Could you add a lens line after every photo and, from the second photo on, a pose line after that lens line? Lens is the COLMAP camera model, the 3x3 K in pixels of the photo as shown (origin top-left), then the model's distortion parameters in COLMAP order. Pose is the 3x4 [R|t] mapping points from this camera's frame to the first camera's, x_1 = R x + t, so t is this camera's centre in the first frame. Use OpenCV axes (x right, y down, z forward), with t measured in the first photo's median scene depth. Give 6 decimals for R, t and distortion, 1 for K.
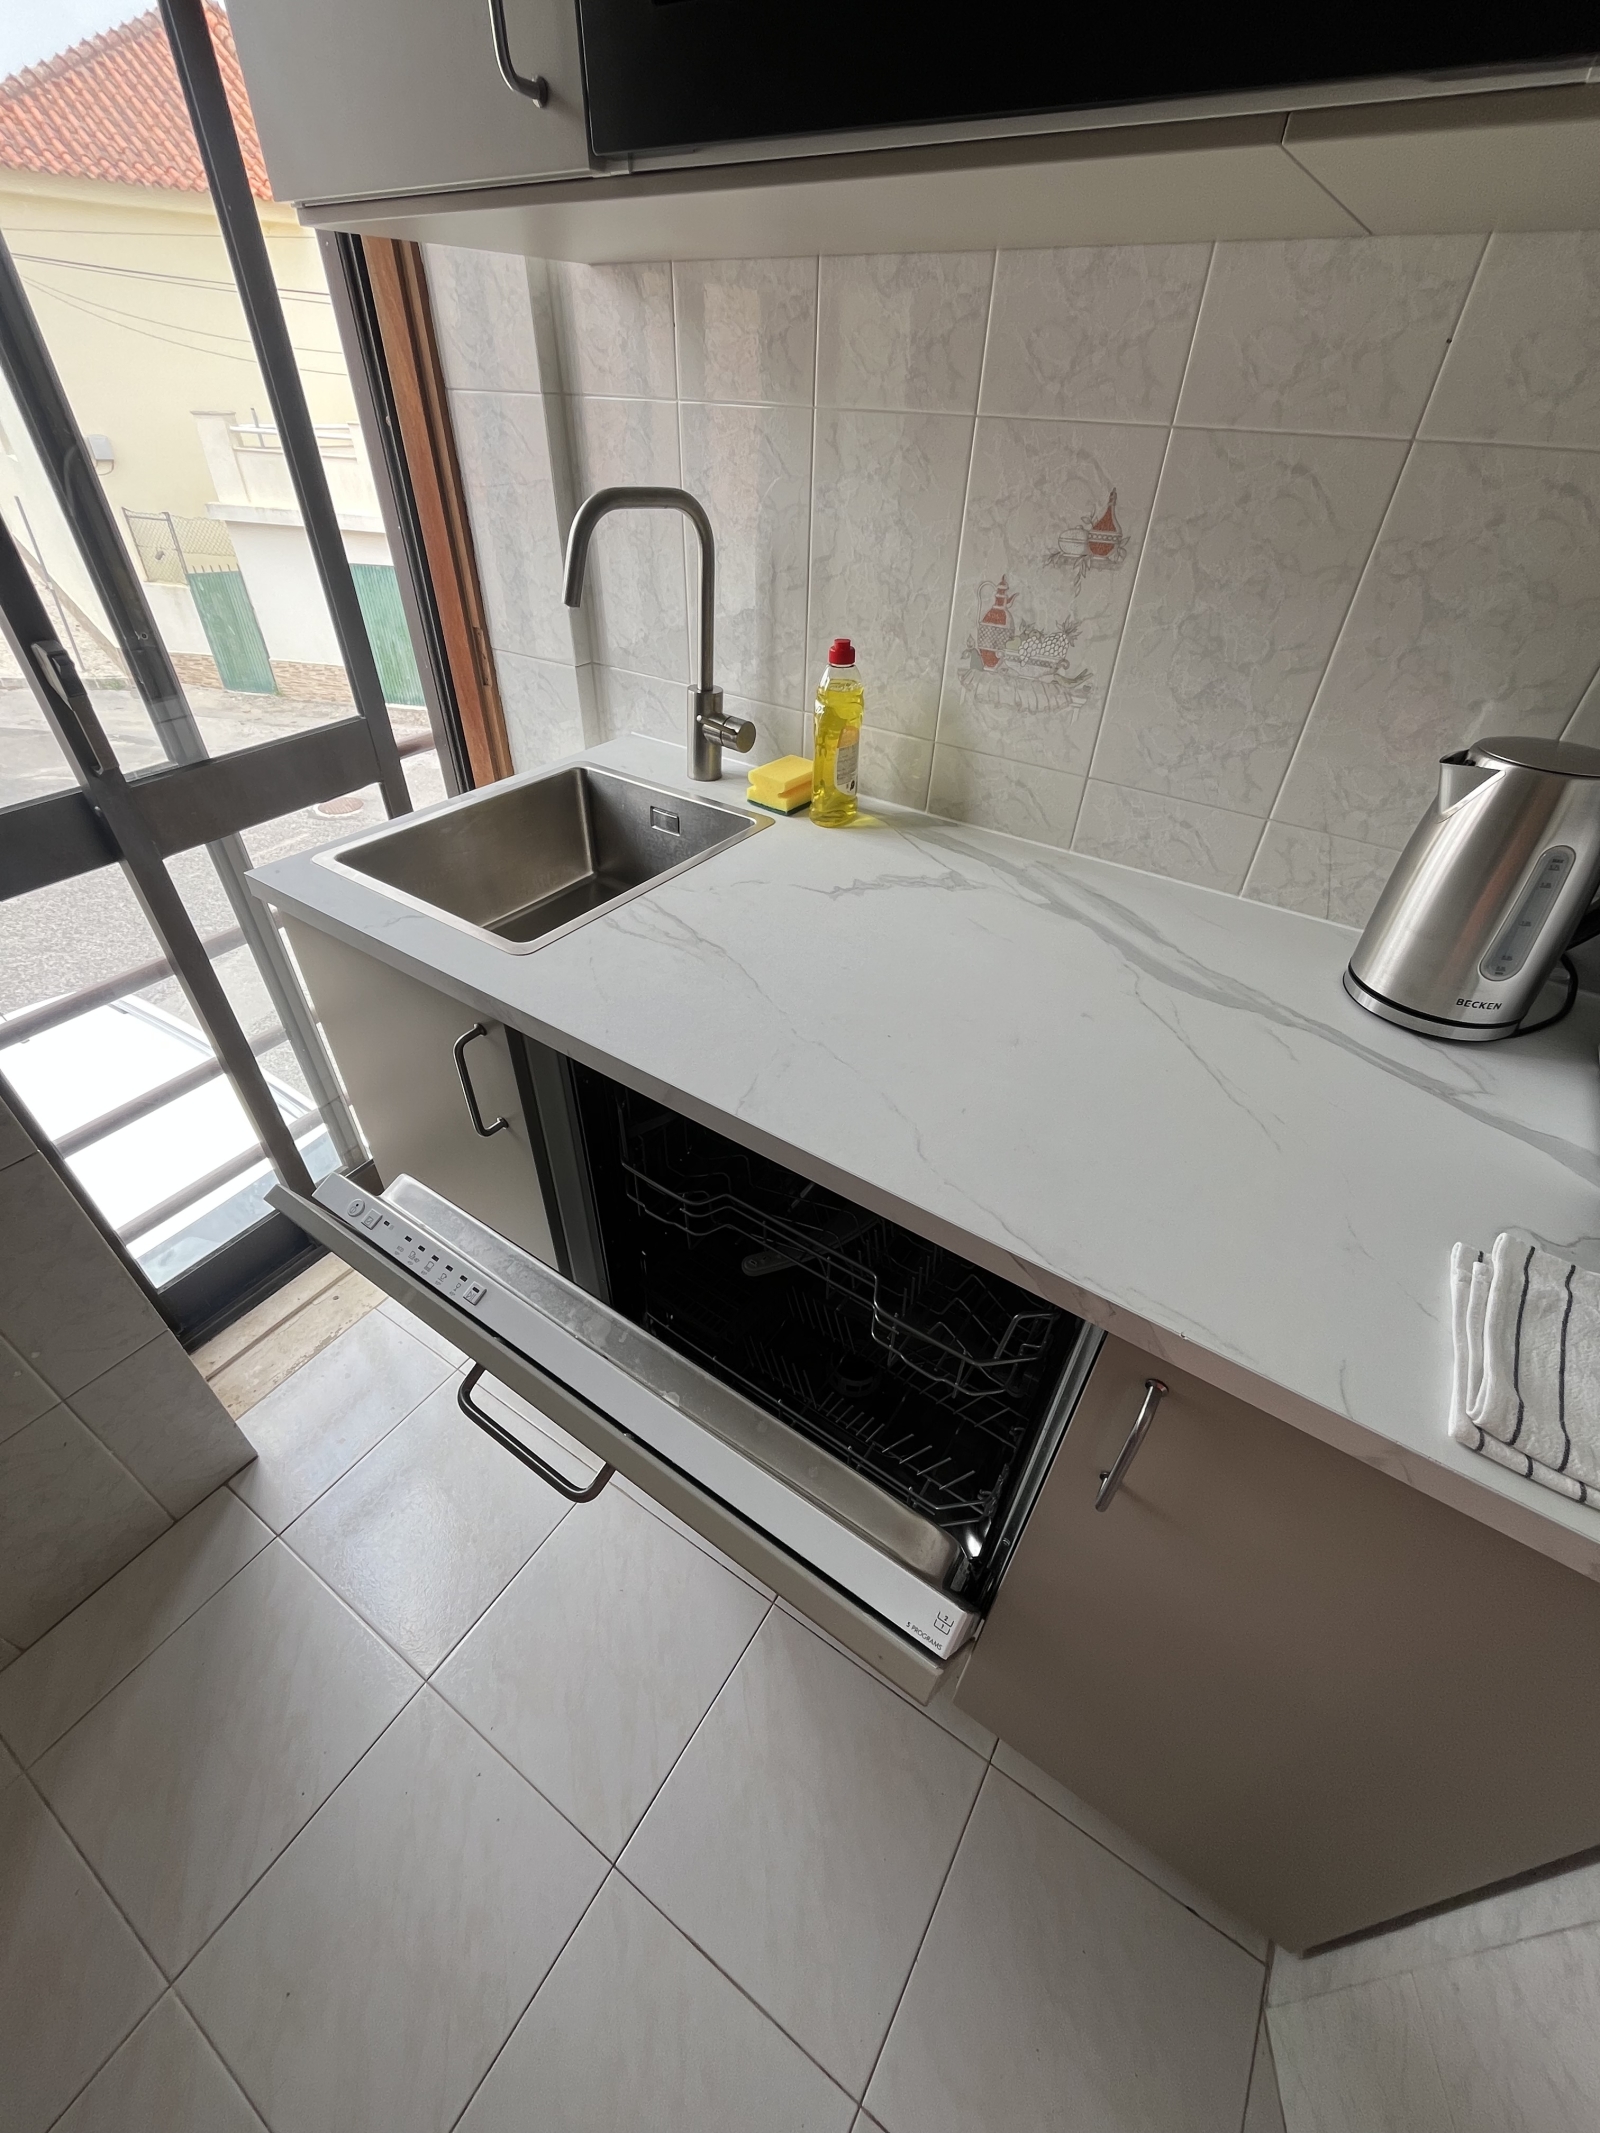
lens RADIAL K [[865.7, 0, 803.9], [0, 865.7, 1063.5], [0, 0, 1]] dist [-0.003067, -0.000279]
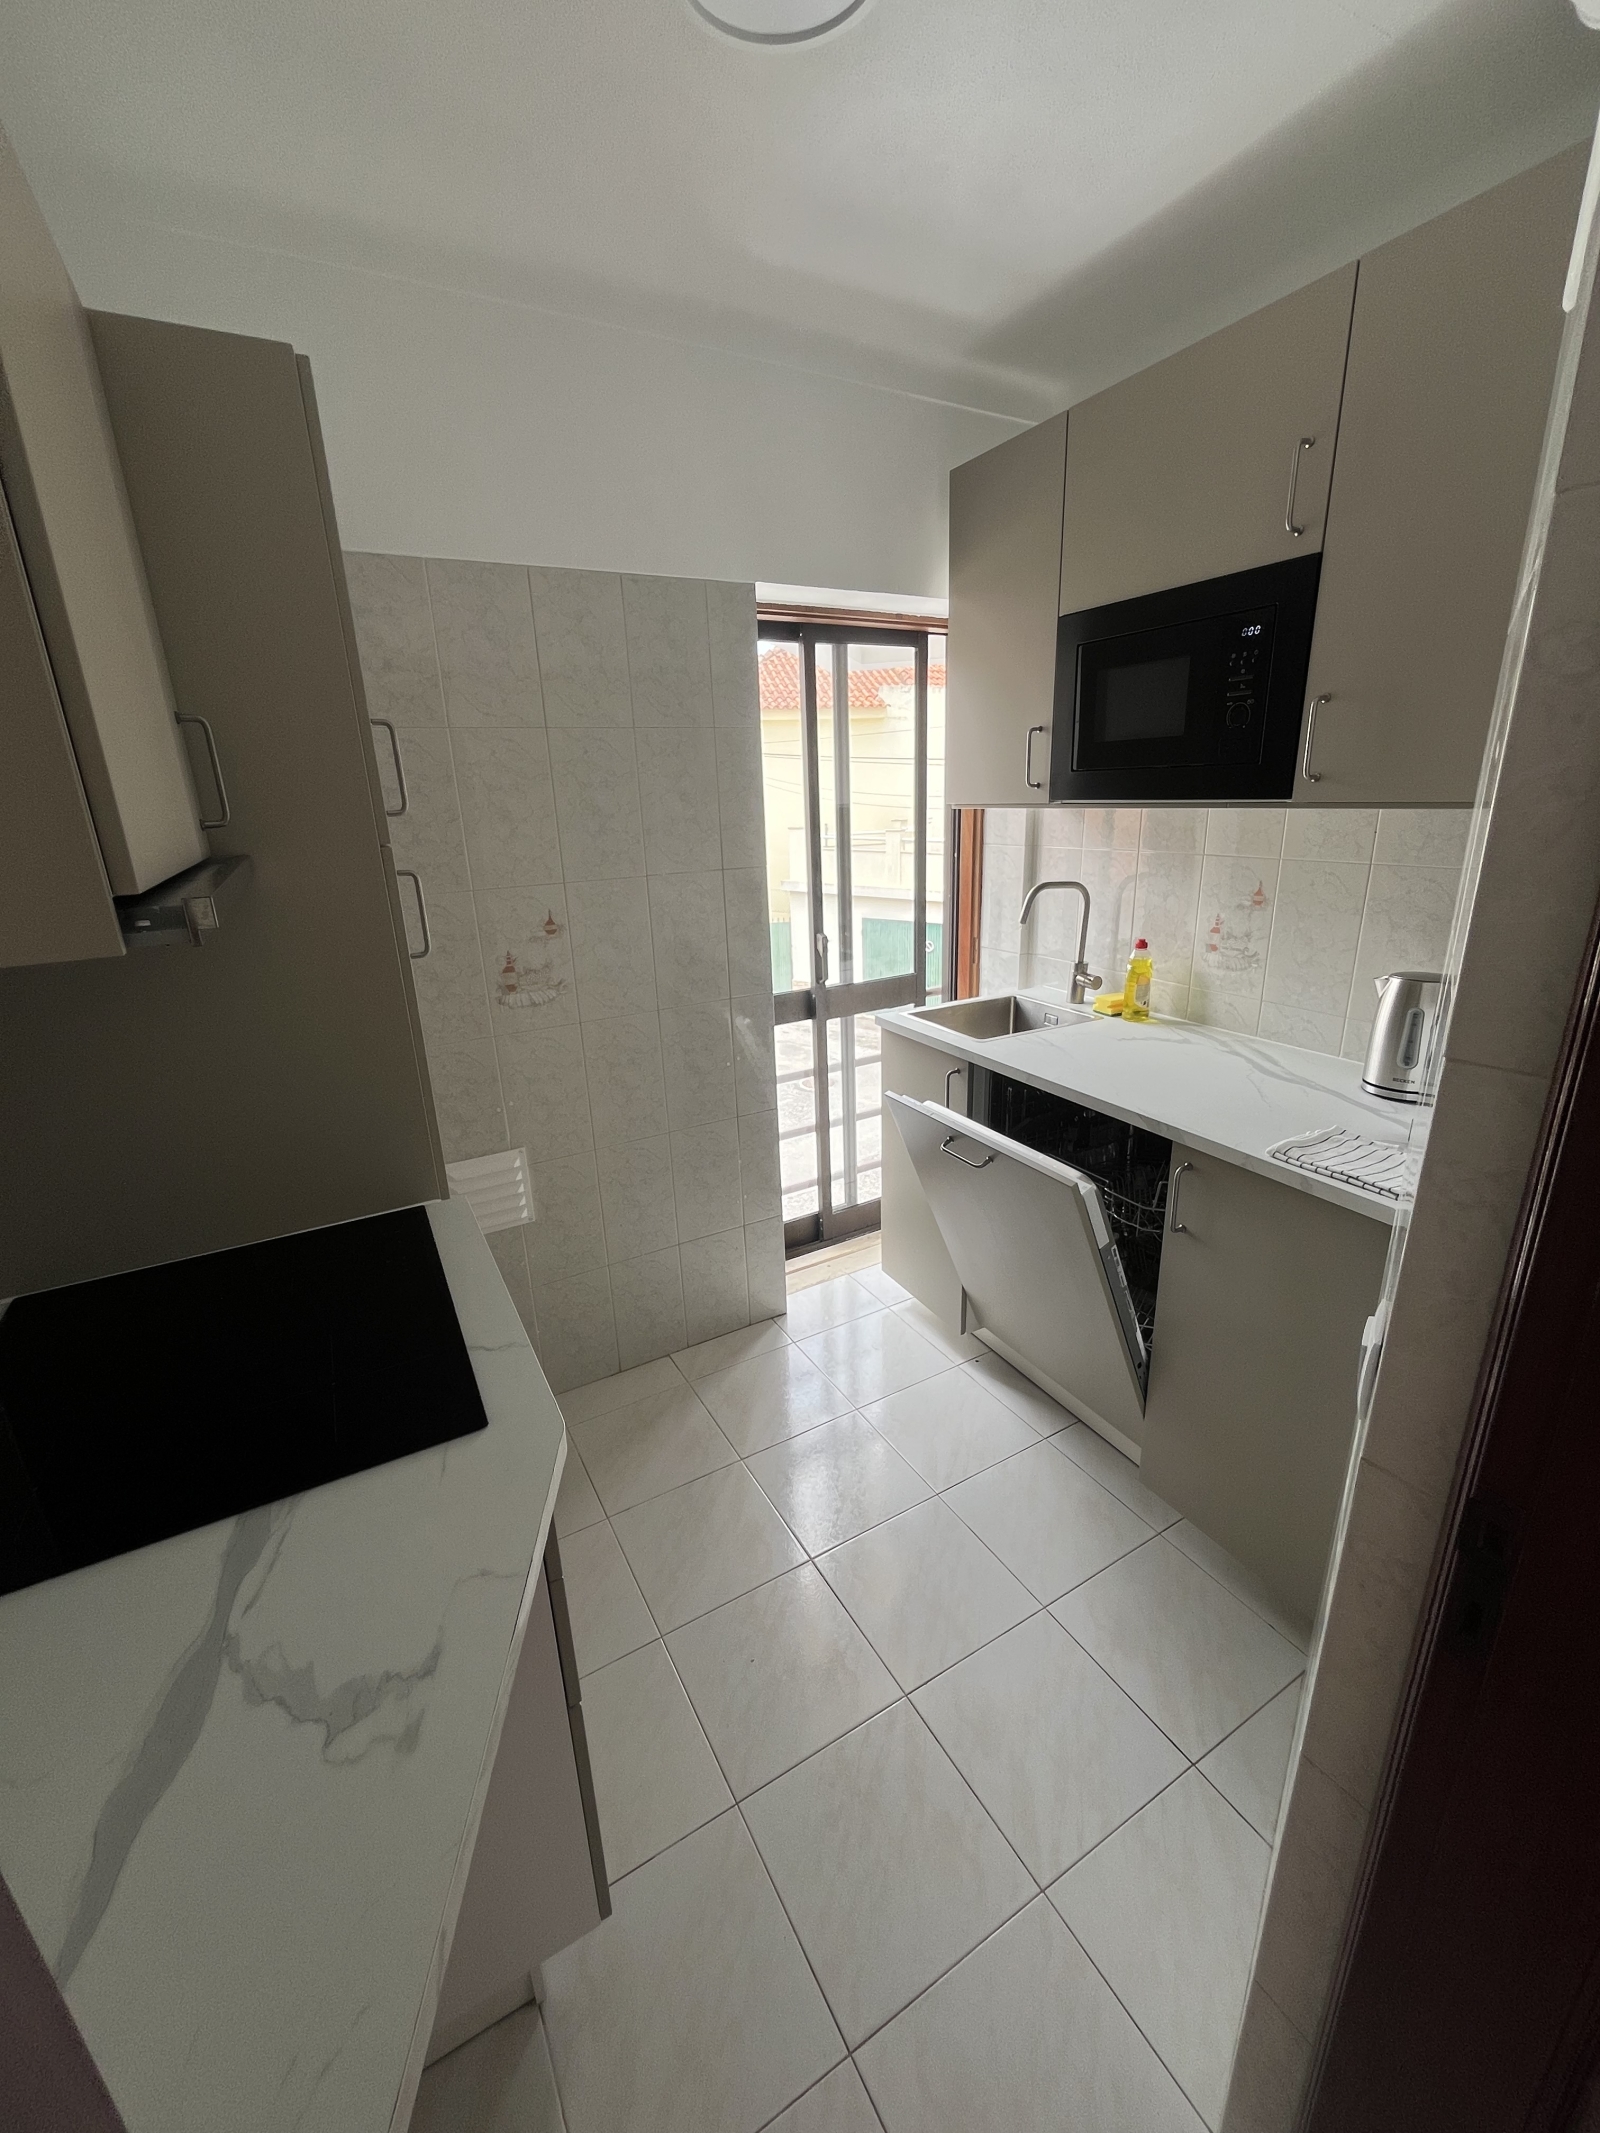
lens RADIAL K [[865.7, 0, 796.8], [0, 865.7, 1061.7], [0, 0, 1]] dist [-0.003067, -0.000279]
pose [[0.883039, 0.083083, -0.461886, 0.354237], [-0.241743, 0.924111, -0.295938, 0.761244], [0.402247, 0.372983, 0.836111, -1.240860]]
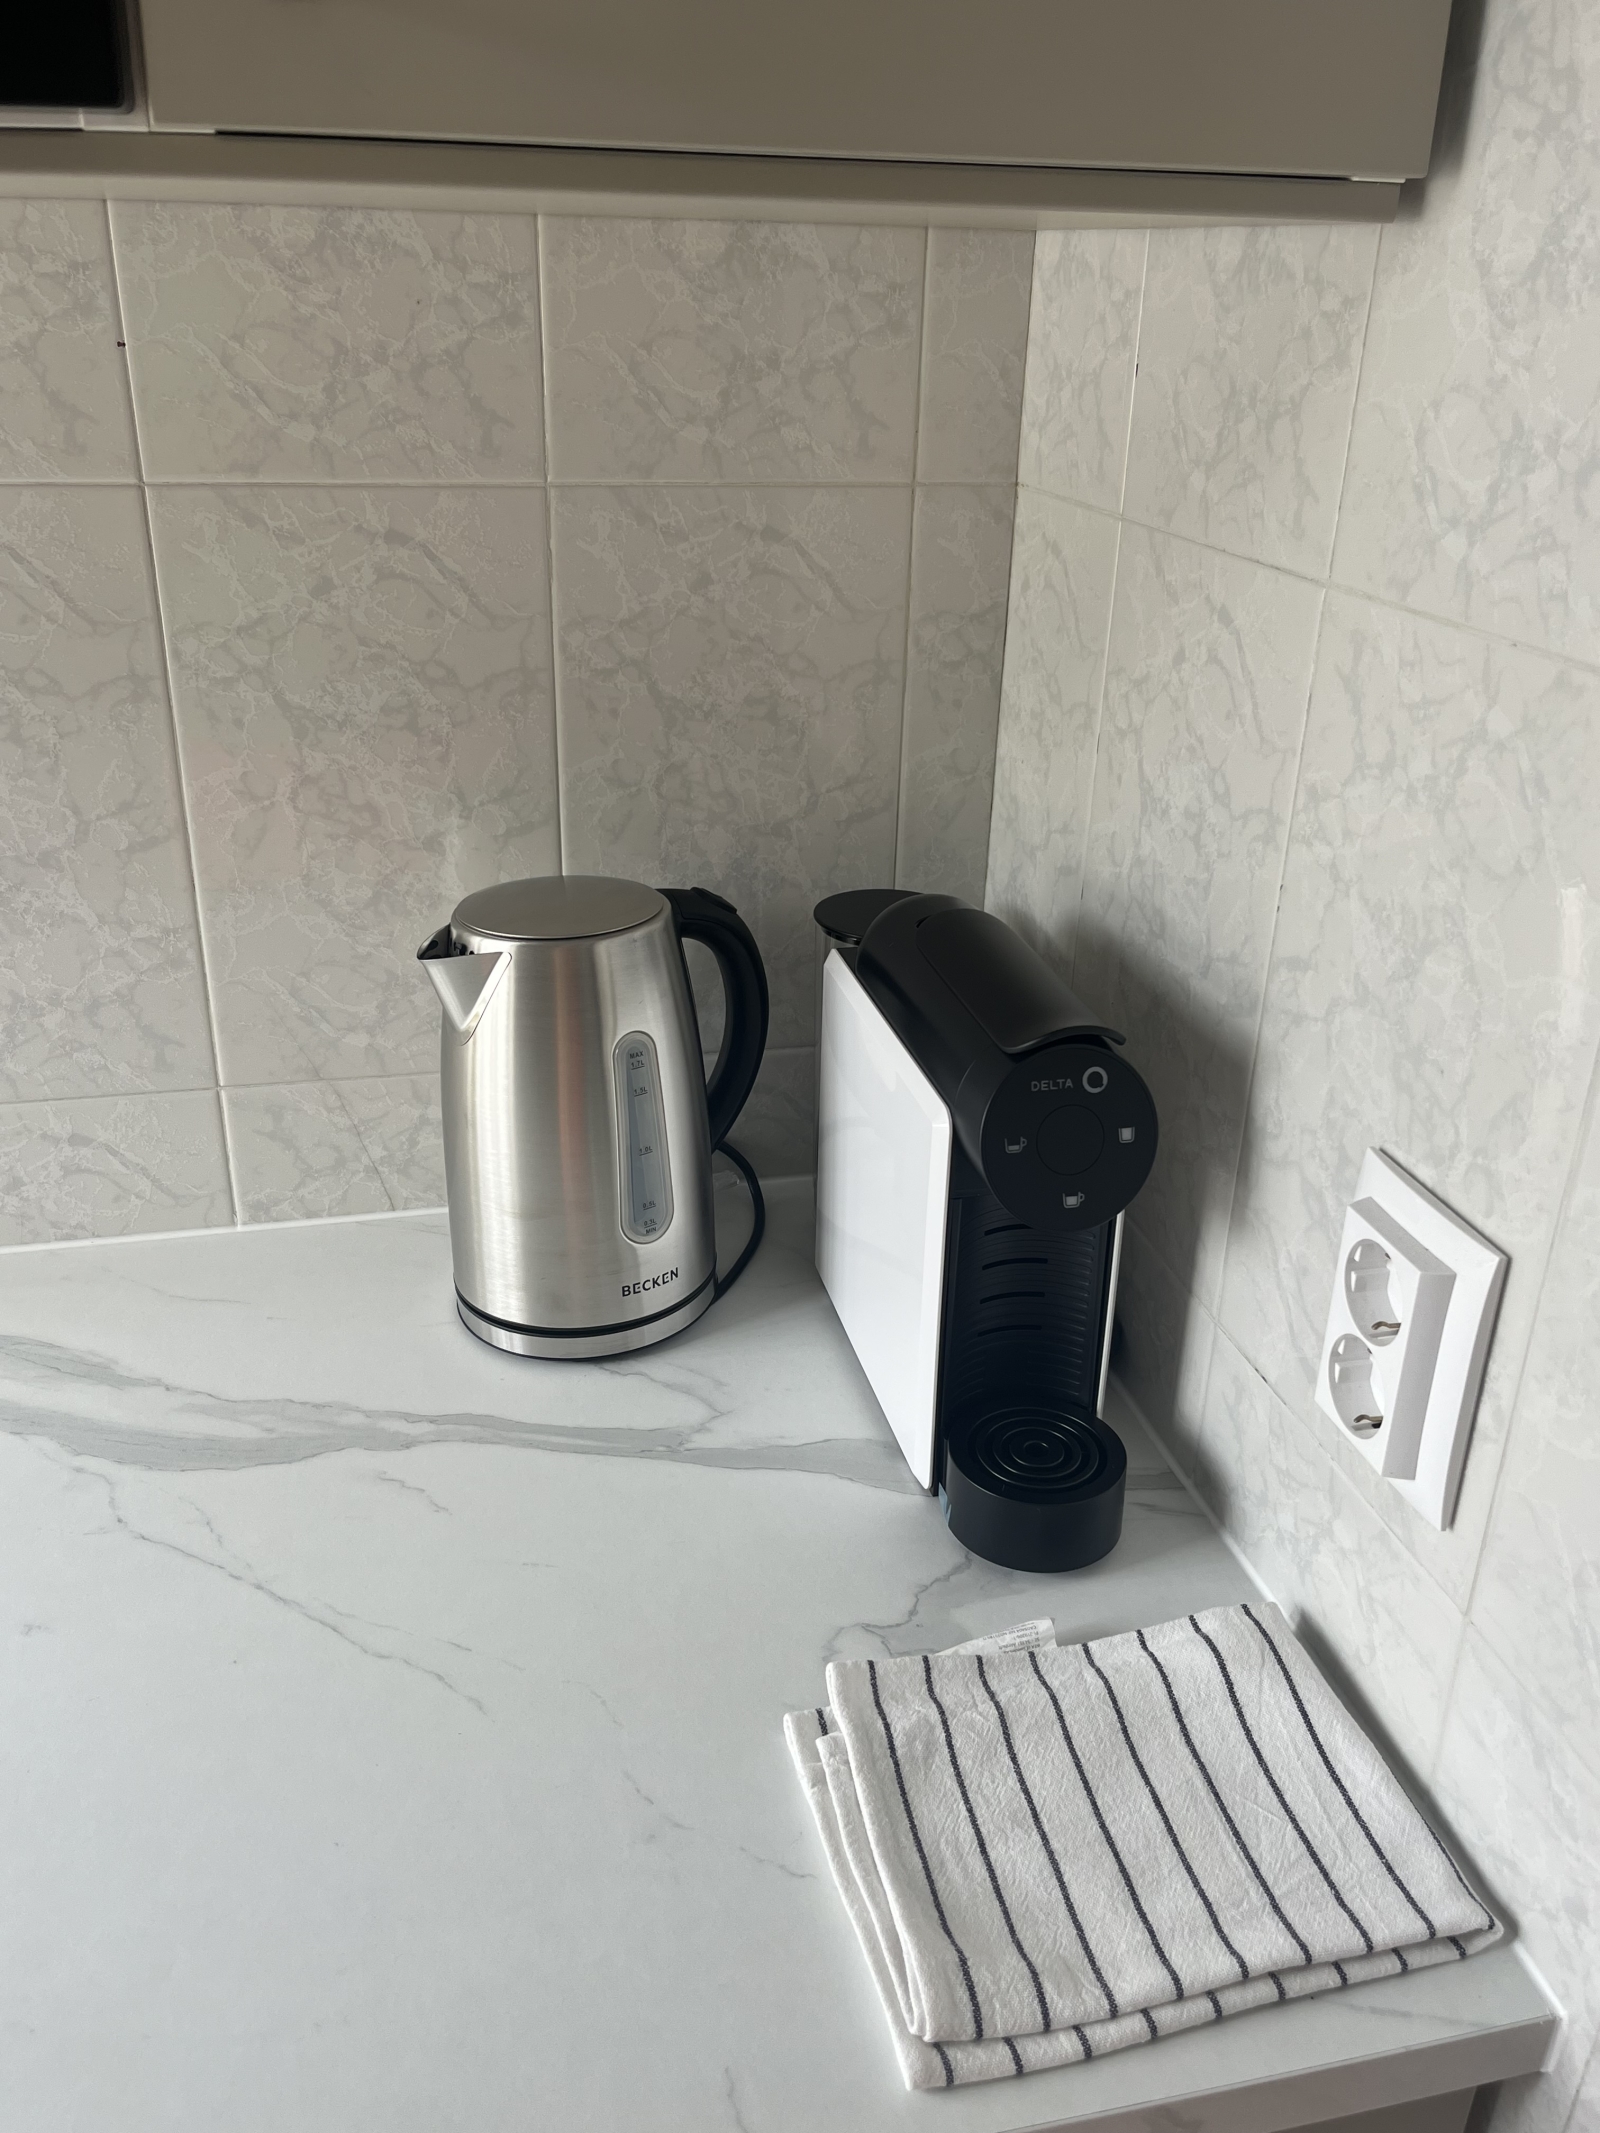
lens RADIAL K [[1750.8, 0, 805.7], [0, 1750.8, 1075.8], [0, 0, 1]] dist [0.032986, -0.007147]
pose [[0.684298, -0.318637, 0.655901, 0.073568], [0.450302, 0.892134, -0.036398, -0.087183], [-0.573554, 0.320261, 0.753969, -0.039143]]
